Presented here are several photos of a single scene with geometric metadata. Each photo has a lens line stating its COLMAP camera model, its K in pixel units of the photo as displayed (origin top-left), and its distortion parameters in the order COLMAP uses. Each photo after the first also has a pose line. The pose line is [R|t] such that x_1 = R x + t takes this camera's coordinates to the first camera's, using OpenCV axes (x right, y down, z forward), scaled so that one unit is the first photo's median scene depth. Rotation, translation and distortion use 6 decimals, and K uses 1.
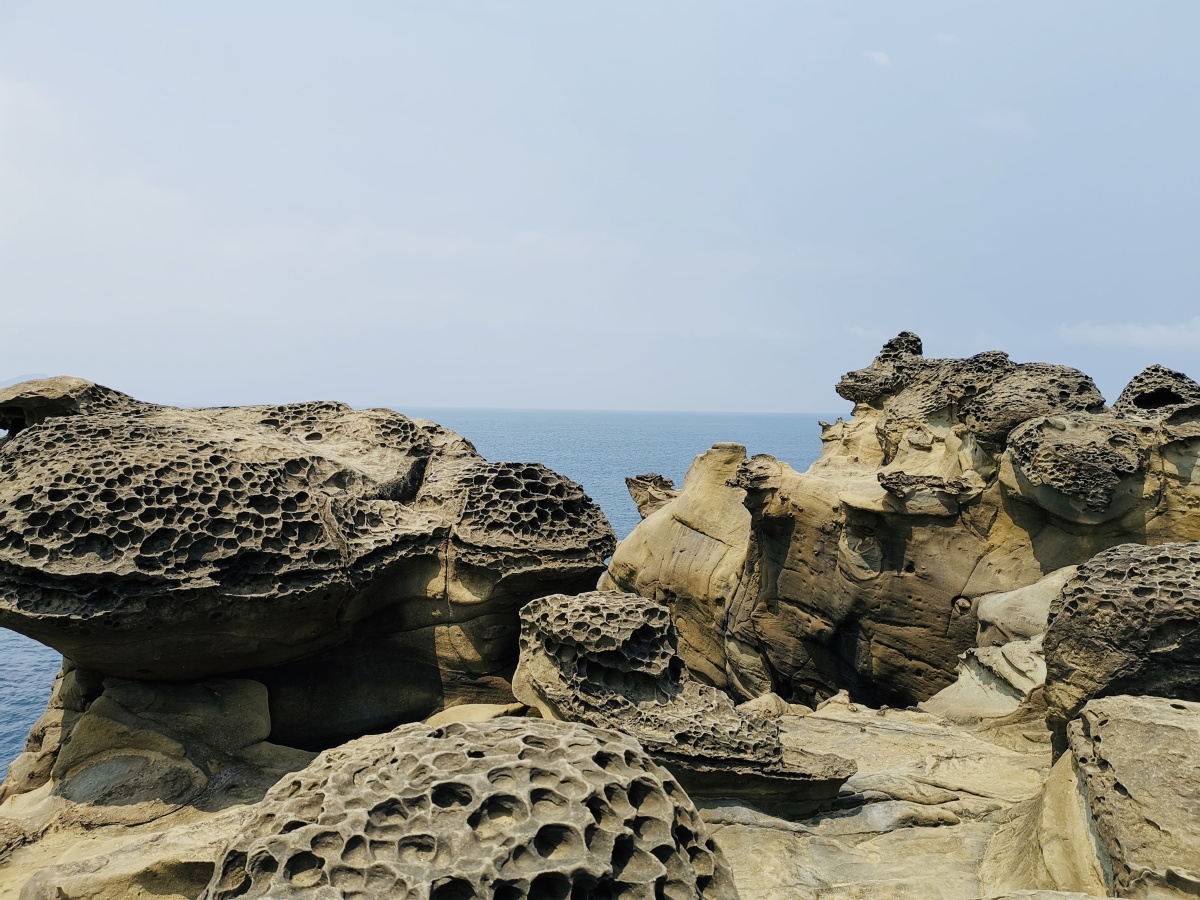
lens RADIAL K [[938.3, 0, 592.4], [0, 938.3, 442.6], [0, 0, 1]] dist [0.062800, -0.056396]
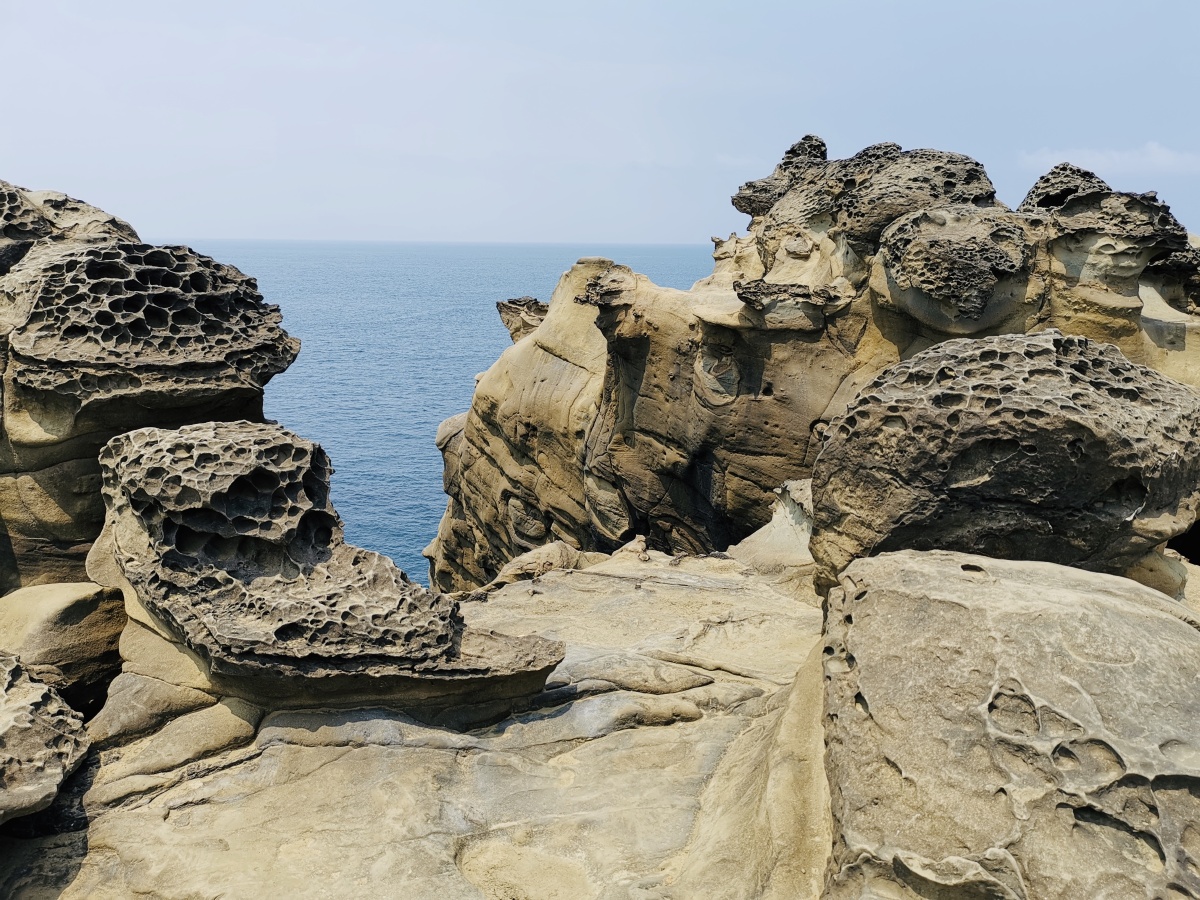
lens RADIAL K [[938.3, 0, 597.1], [0, 938.3, 448.1], [0, 0, 1]] dist [0.062800, -0.056396]
pose [[0.997156, -0.024599, 0.071240, 0.225148], [0.011520, 0.983876, 0.178479, 0.053815], [-0.074482, -0.177151, 0.981361, 0.282594]]
